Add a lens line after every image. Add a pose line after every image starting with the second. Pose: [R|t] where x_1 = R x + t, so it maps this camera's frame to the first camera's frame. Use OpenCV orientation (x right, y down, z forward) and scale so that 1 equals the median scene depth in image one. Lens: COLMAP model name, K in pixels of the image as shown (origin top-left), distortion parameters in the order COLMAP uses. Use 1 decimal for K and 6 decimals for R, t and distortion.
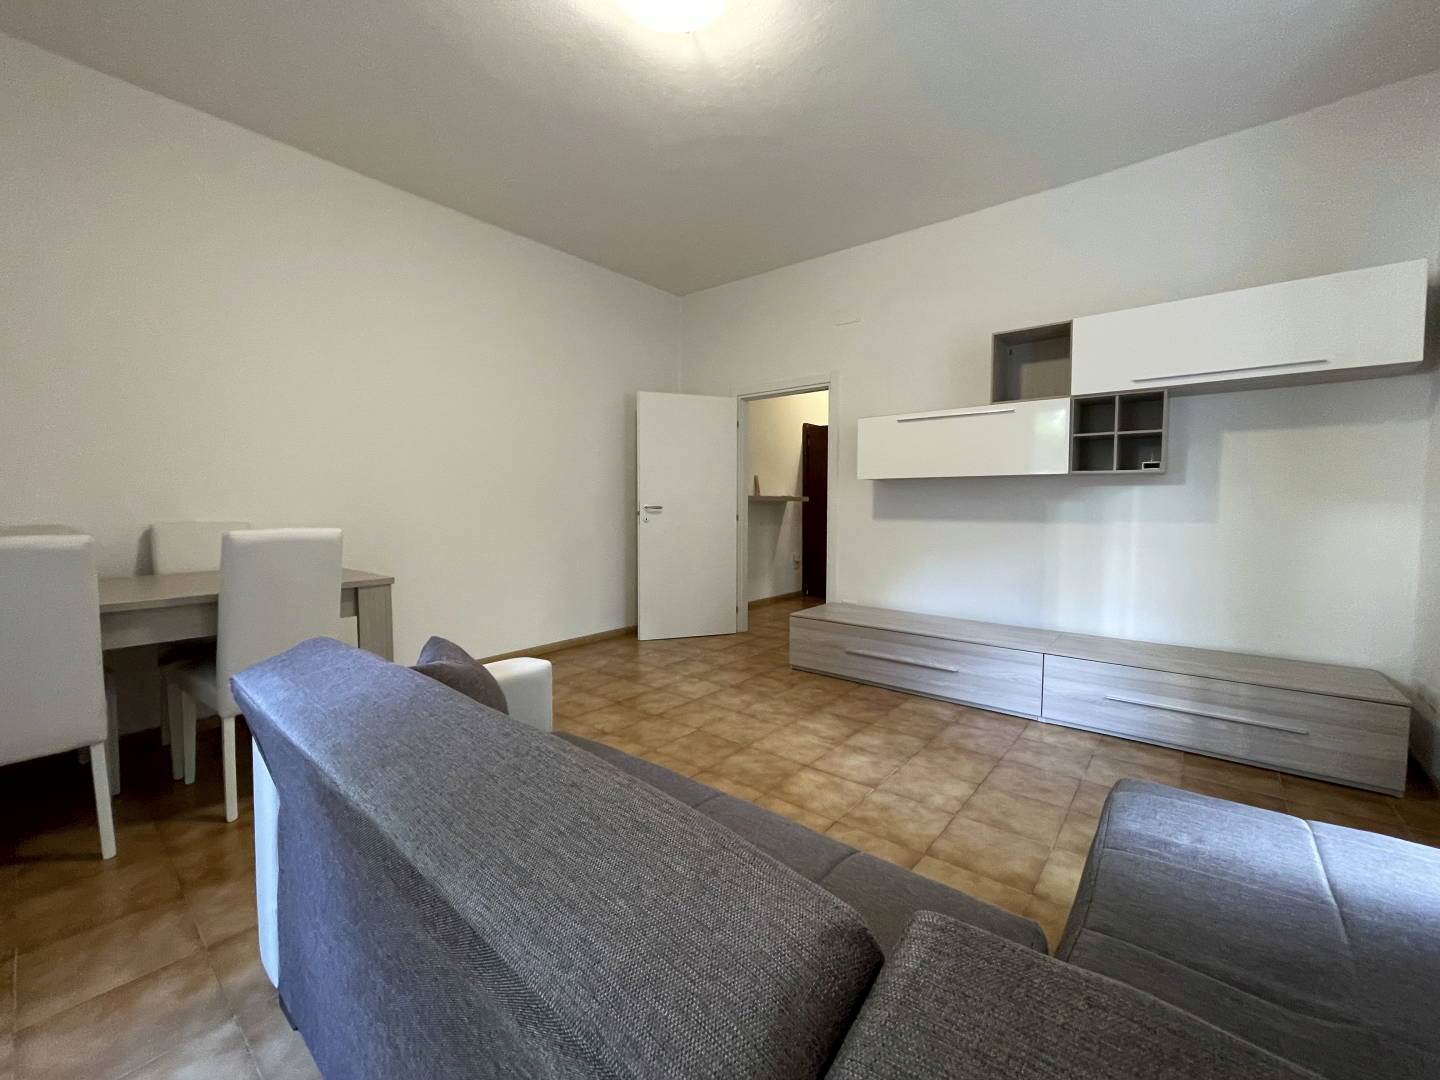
lens RADIAL K [[584.8, 0, 719.0], [0, 584.8, 535.7], [0, 0, 1]] dist [-0.002245, -0.000972]
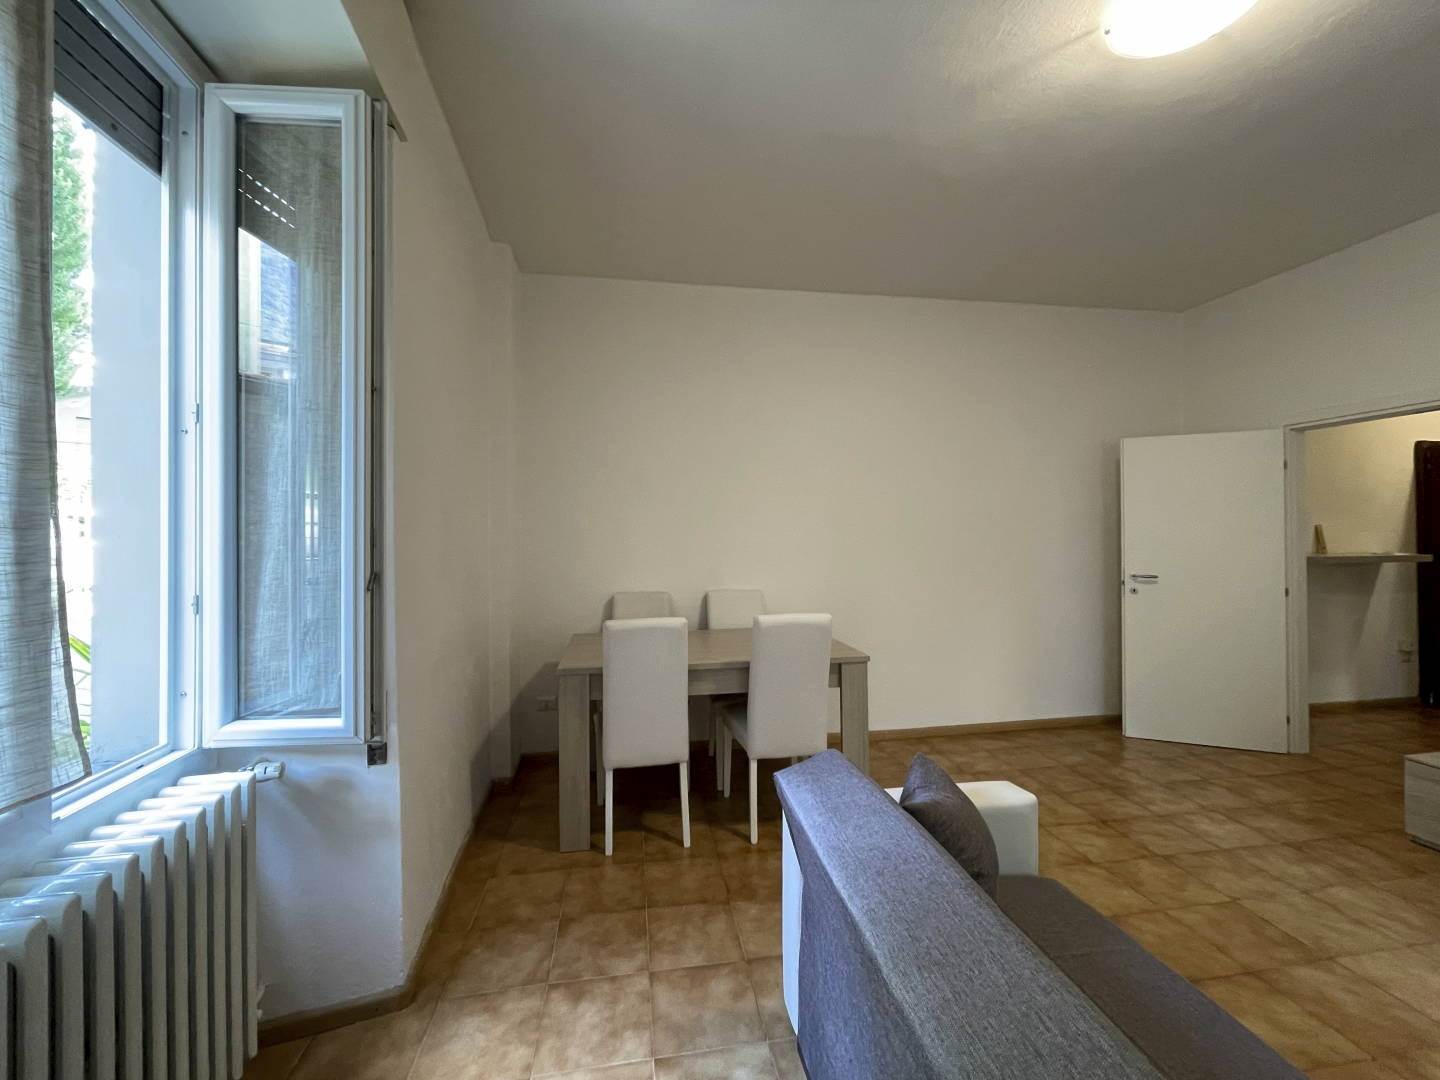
lens RADIAL K [[581.7, 0, 715.9], [0, 581.7, 534.4], [0, 0, 1]] dist [-0.002933, -0.000813]
pose [[0.746369, -0.009240, -0.665469, -0.031761], [-0.027541, 0.998618, -0.044755, -0.089711], [0.664963, 0.051732, 0.745083, -0.027352]]
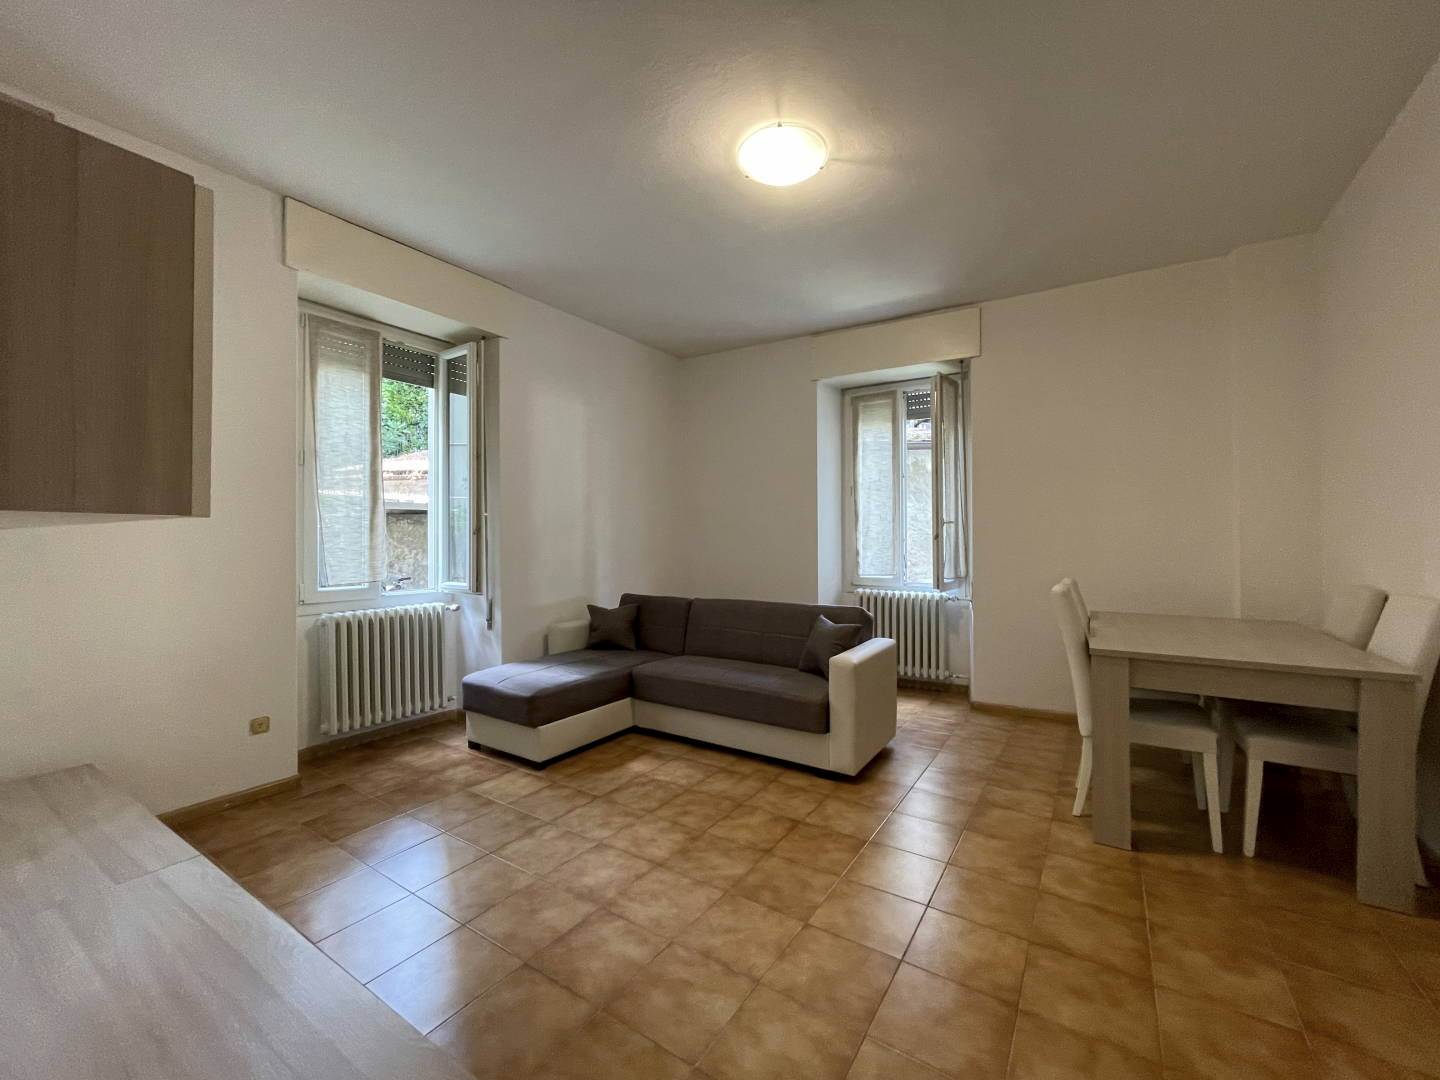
lens RADIAL K [[581.7, 0, 715.9], [0, 581.7, 534.4], [0, 0, 1]] dist [-0.002933, -0.000813]
pose [[-0.994808, -0.003038, -0.101720, 0.135131], [-0.008226, 0.998684, 0.050619, -0.139510], [0.101433, 0.051193, -0.993524, 1.628319]]
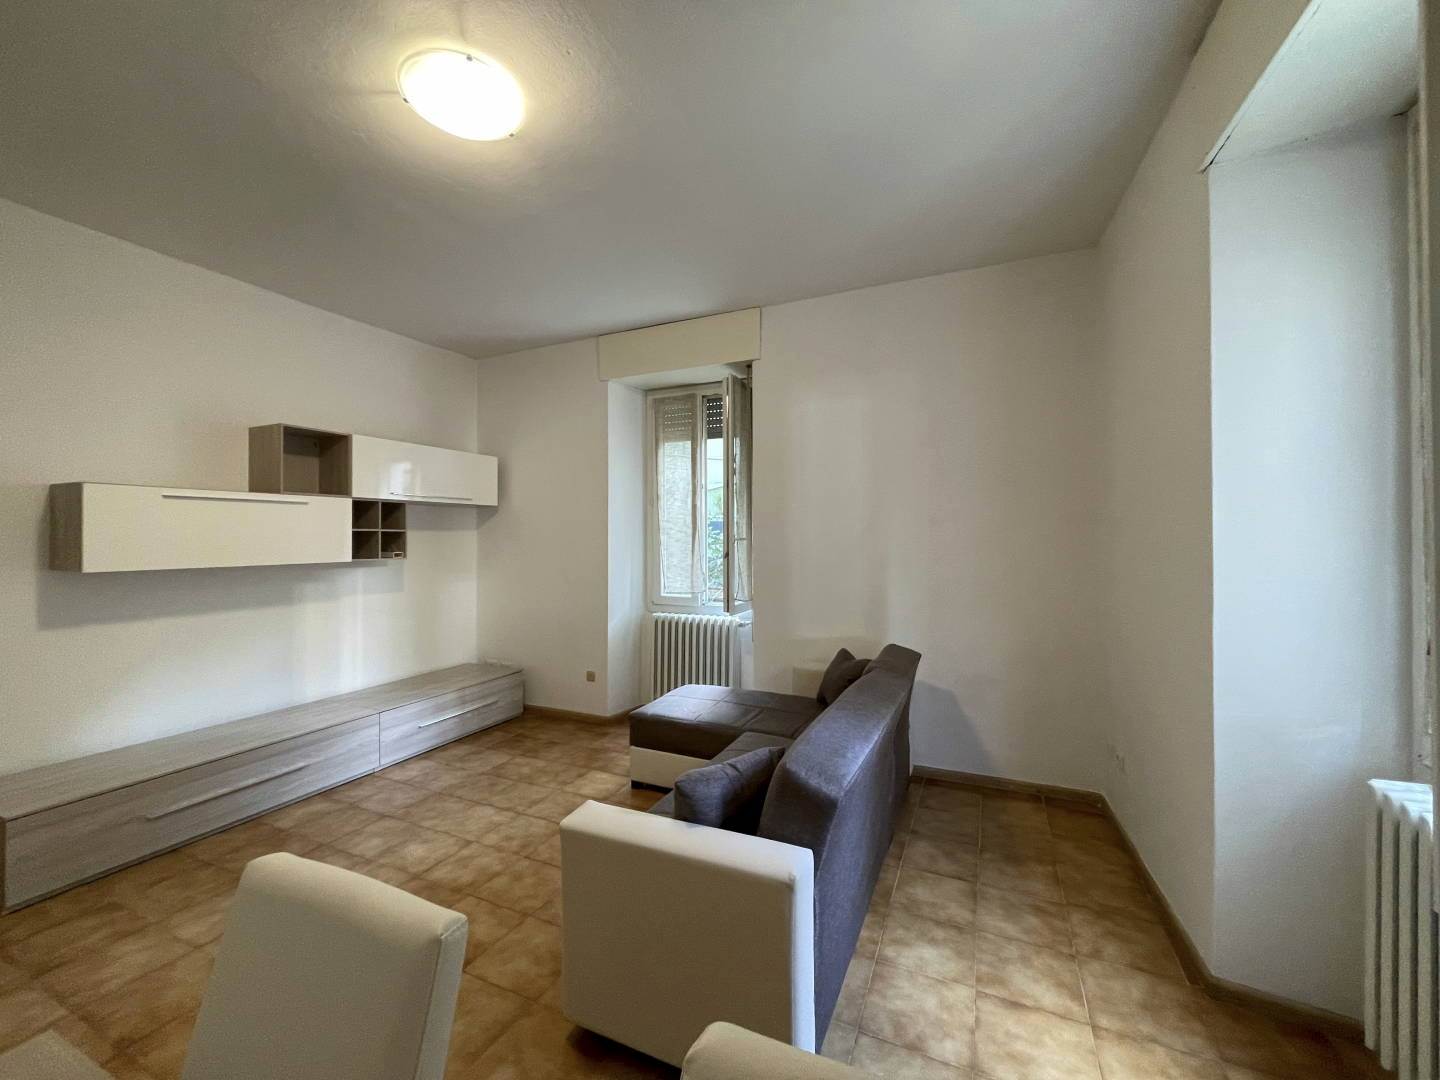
lens RADIAL K [[580.9, 0, 729.4], [0, 580.9, 533.6], [0, 0, 1]] dist [-0.017202, 0.002698]
pose [[-0.272357, 0.001781, 0.962195, -0.809171], [0.058875, 0.998155, 0.014817, -0.146399], [-0.960393, 0.060685, -0.271959, 0.627119]]
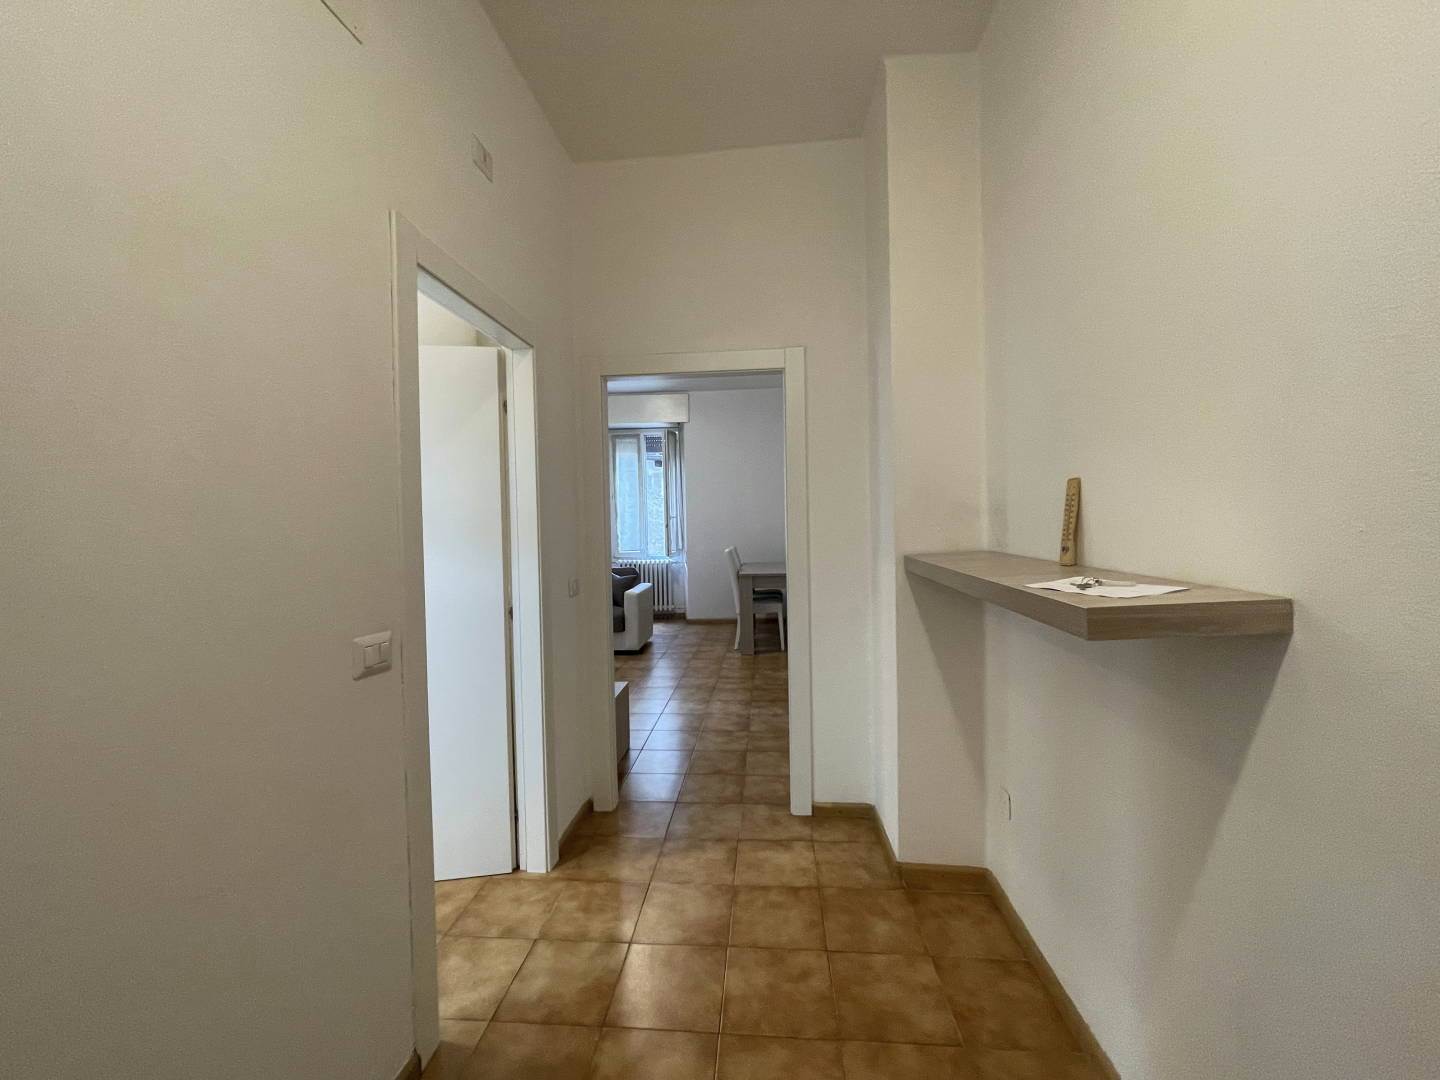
lens RADIAL K [[579.1, 0, 722.5], [0, 579.1, 536.7], [0, 0, 1]] dist [-0.015248, 0.000483]
pose [[-0.819042, 0.027307, -0.573084, 0.680400], [-0.017900, 0.997164, 0.073096, -0.206377], [0.573455, 0.070127, -0.816230, 2.420952]]
